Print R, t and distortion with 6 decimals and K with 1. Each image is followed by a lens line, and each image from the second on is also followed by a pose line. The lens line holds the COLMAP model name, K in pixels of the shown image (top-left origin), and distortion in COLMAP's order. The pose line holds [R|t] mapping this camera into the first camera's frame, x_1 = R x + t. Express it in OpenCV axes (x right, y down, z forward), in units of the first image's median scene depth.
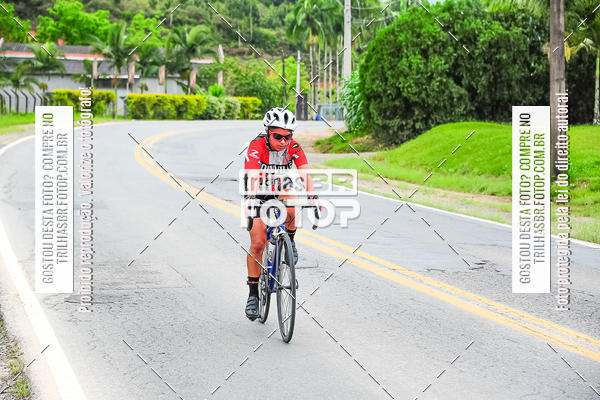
lens RADIAL K [[2267.1, 0, 282.0], [0, 2267.1, 191.2], [0, 0, 1]] dist [2.358167, 2.403282]
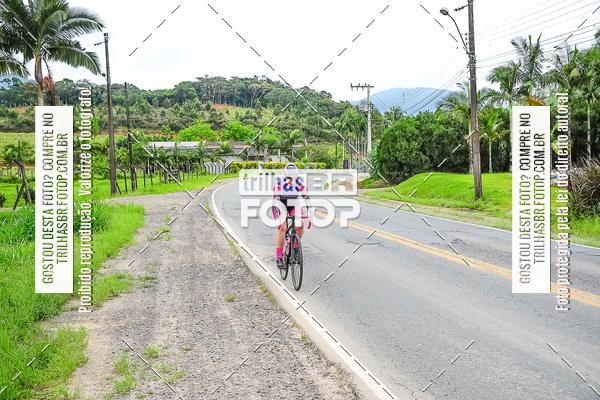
lens RADIAL K [[924.6, 0, 298.9], [0, 924.6, 188.7], [0, 0, 1]] dist [0.400984, 0.185452]
pose [[0.992694, -0.022318, -0.118576, 0.065813], [0.019881, 0.999567, -0.021698, 0.000427], [0.119009, 0.019182, 0.992708, 0.160754]]
